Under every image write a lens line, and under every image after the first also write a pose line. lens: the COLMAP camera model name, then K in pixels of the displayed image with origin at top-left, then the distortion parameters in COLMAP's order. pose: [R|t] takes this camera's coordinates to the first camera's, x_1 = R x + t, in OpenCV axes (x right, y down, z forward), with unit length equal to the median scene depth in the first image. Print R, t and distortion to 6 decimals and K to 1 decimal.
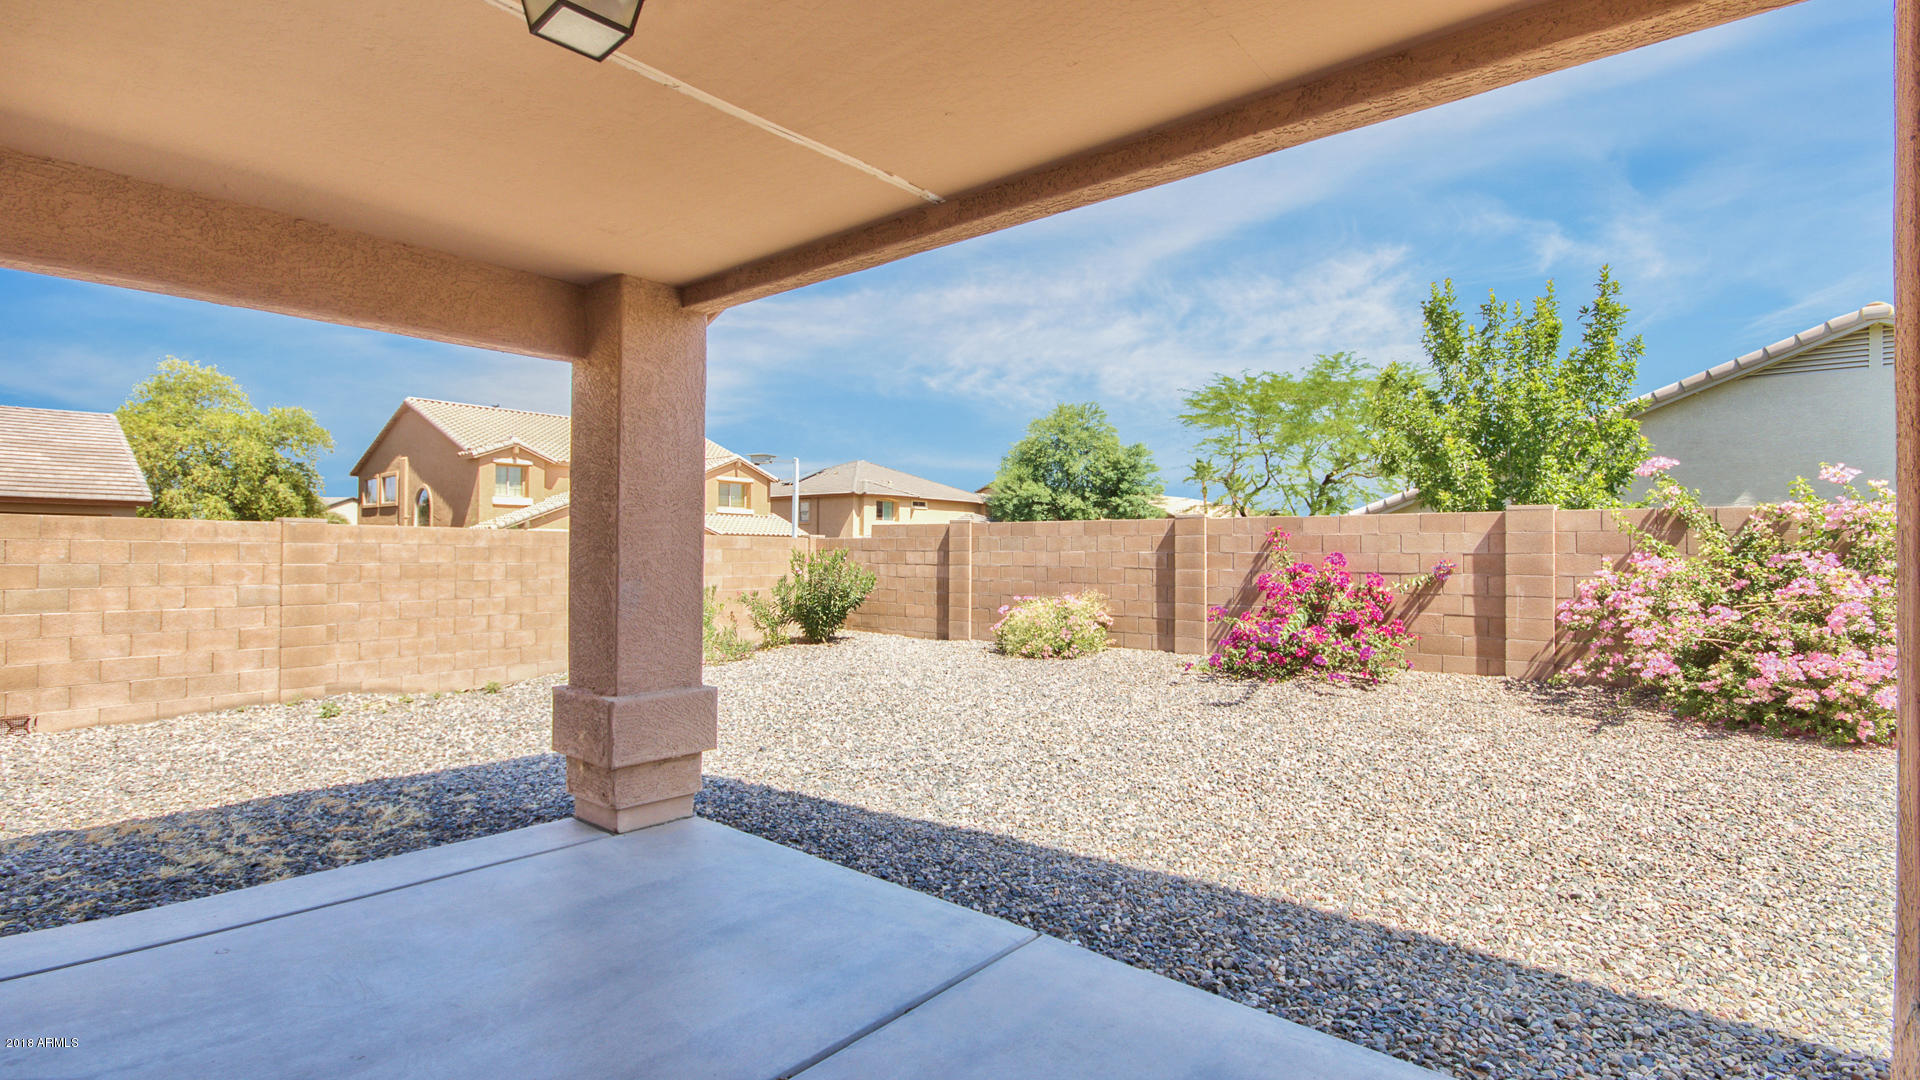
lens RADIAL K [[897.7, 0, 963.7], [0, 897.7, 543.9], [0, 0, 1]] dist [-0.000161, -0.001369]
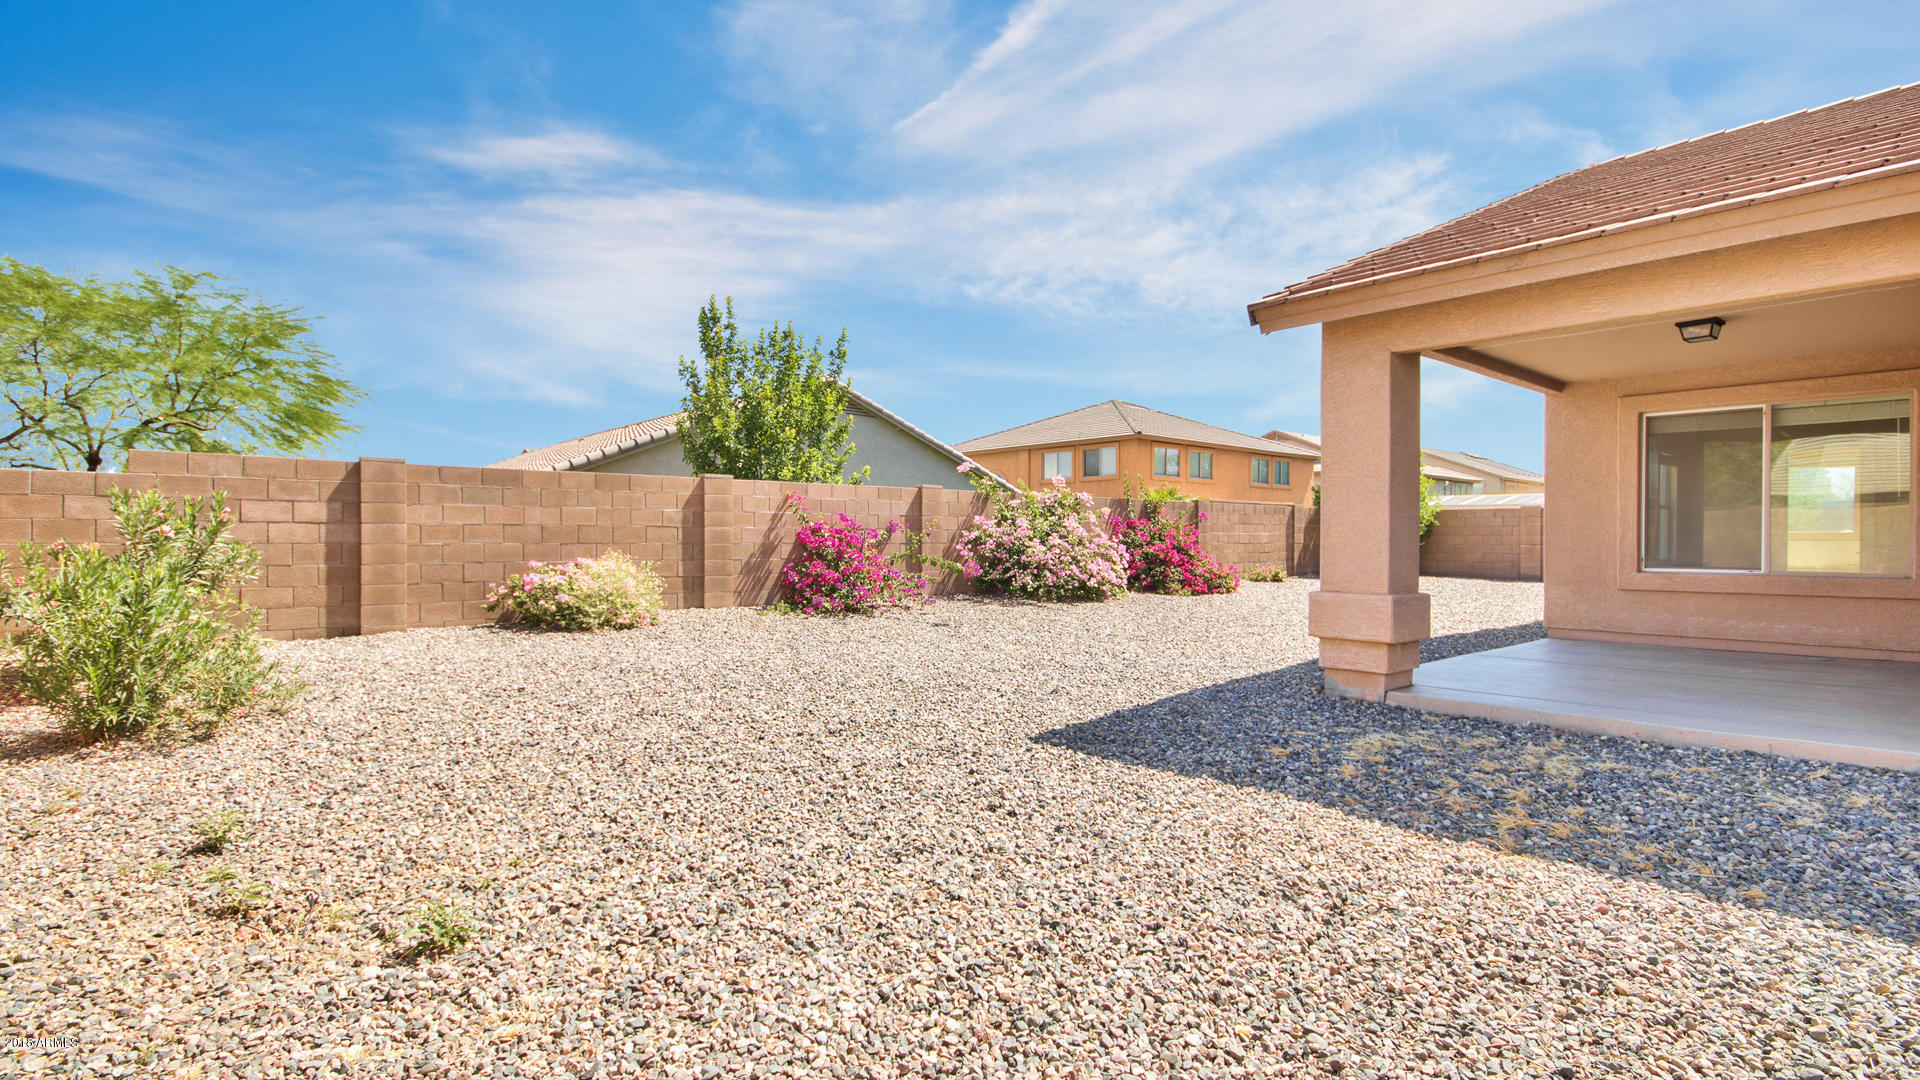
lens RADIAL K [[897.7, 0, 964.1], [0, 897.7, 539.5], [0, 0, 1]] dist [-0.000161, -0.001369]
pose [[0.143926, -0.010434, 0.989533, -1.516229], [-0.015884, 0.999791, 0.012852, 0.049681], [-0.989461, -0.017567, 0.143730, 1.137422]]
